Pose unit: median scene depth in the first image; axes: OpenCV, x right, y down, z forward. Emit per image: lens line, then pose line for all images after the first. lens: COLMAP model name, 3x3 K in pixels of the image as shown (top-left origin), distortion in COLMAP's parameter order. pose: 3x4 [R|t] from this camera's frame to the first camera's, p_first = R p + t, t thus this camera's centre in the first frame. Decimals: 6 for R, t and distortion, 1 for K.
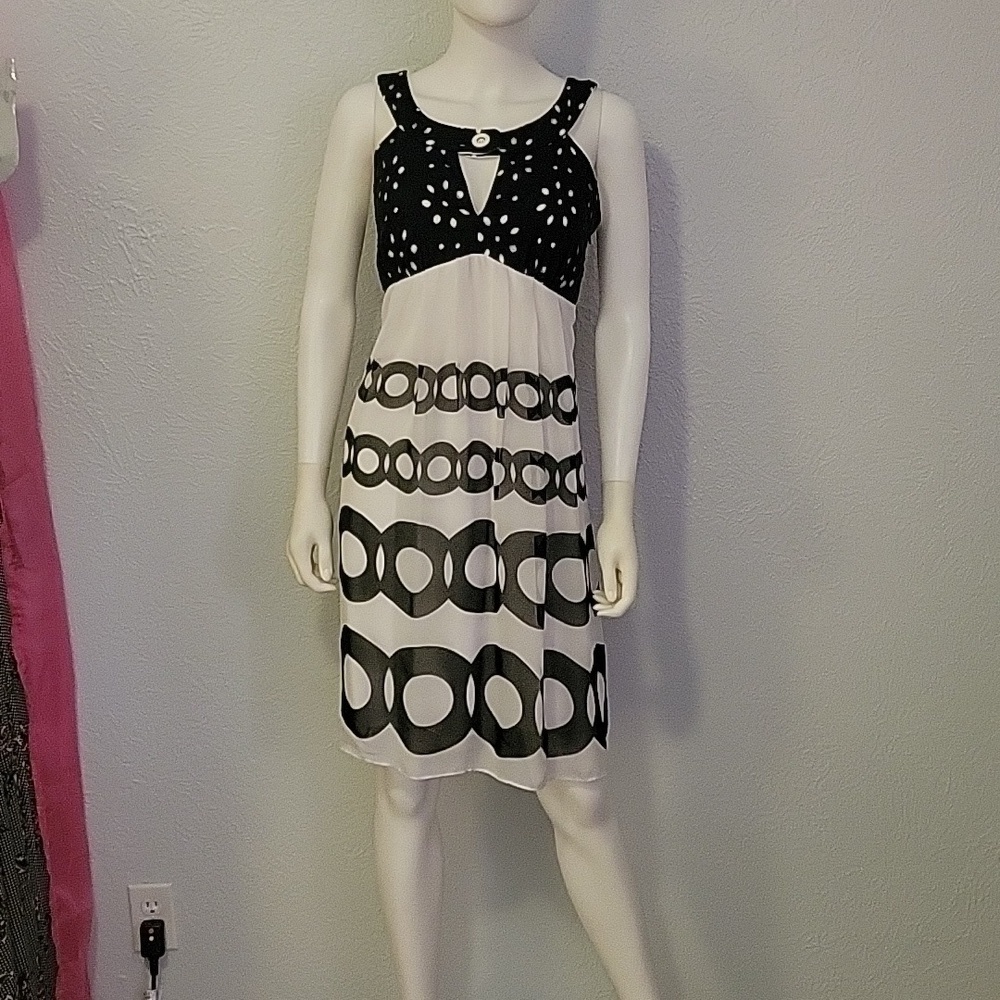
lens RADIAL K [[1700.0, 0, 482.3], [0, 1700.0, 496.2], [0, 0, 1]] dist [0.005173, -0.012184]
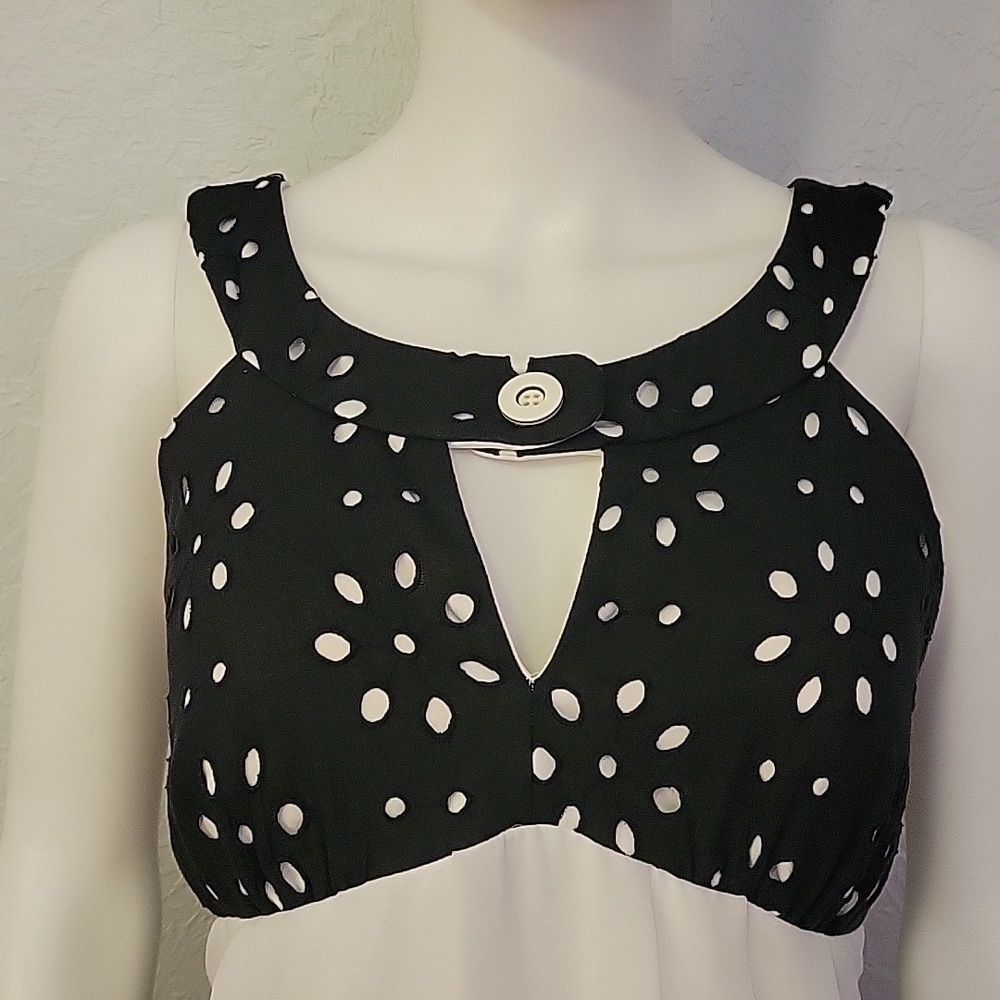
lens RADIAL K [[1700.0, 0, 482.3], [0, 1700.0, 496.2], [0, 0, 1]] dist [0.005173, -0.012184]
pose [[0.999499, -0.031210, -0.005252, -0.007603], [0.030512, 0.994313, -0.102033, -0.163189], [0.008407, 0.101821, 0.994767, 0.717399]]
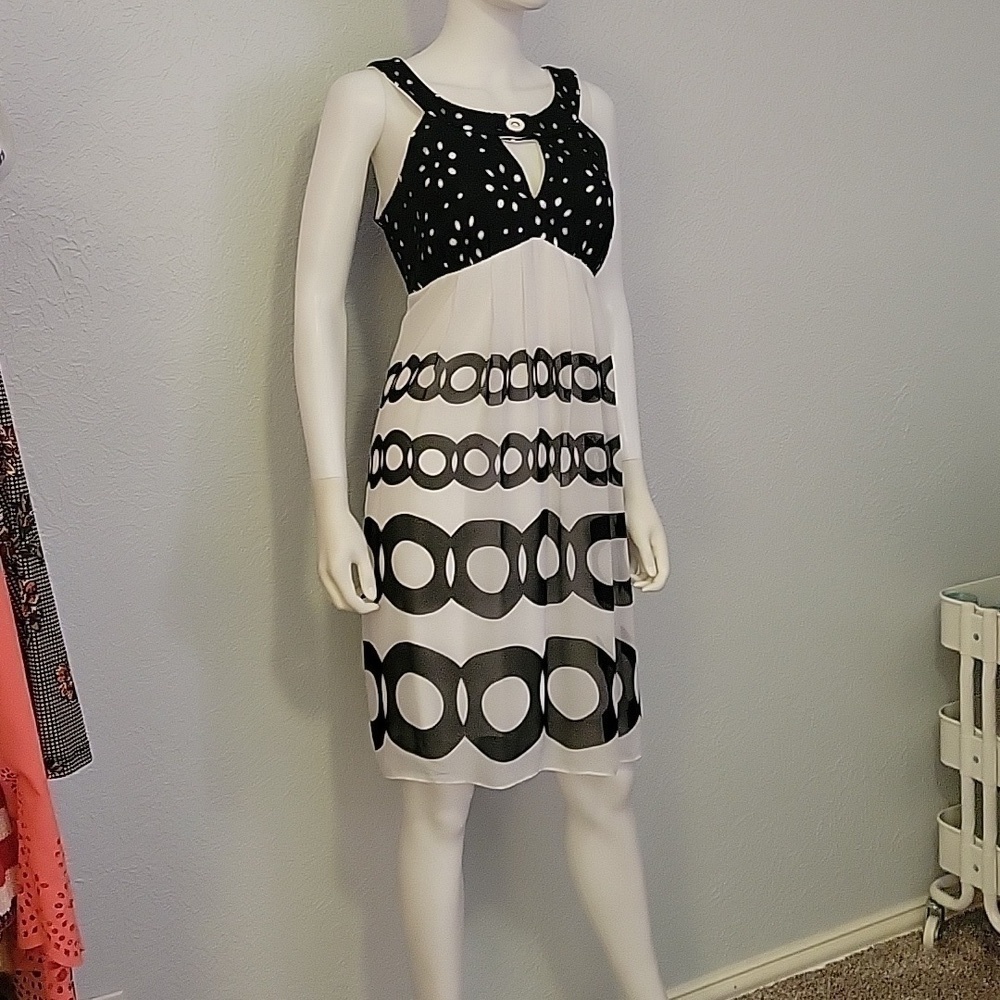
lens RADIAL K [[1700.0, 0, 482.3], [0, 1700.0, 496.2], [0, 0, 1]] dist [0.005173, -0.012184]
pose [[0.875497, -0.111247, 0.470244, -0.498997], [0.129960, 0.991492, -0.007398, 0.008909], [-0.465420, 0.067590, 0.882505, 0.152071]]
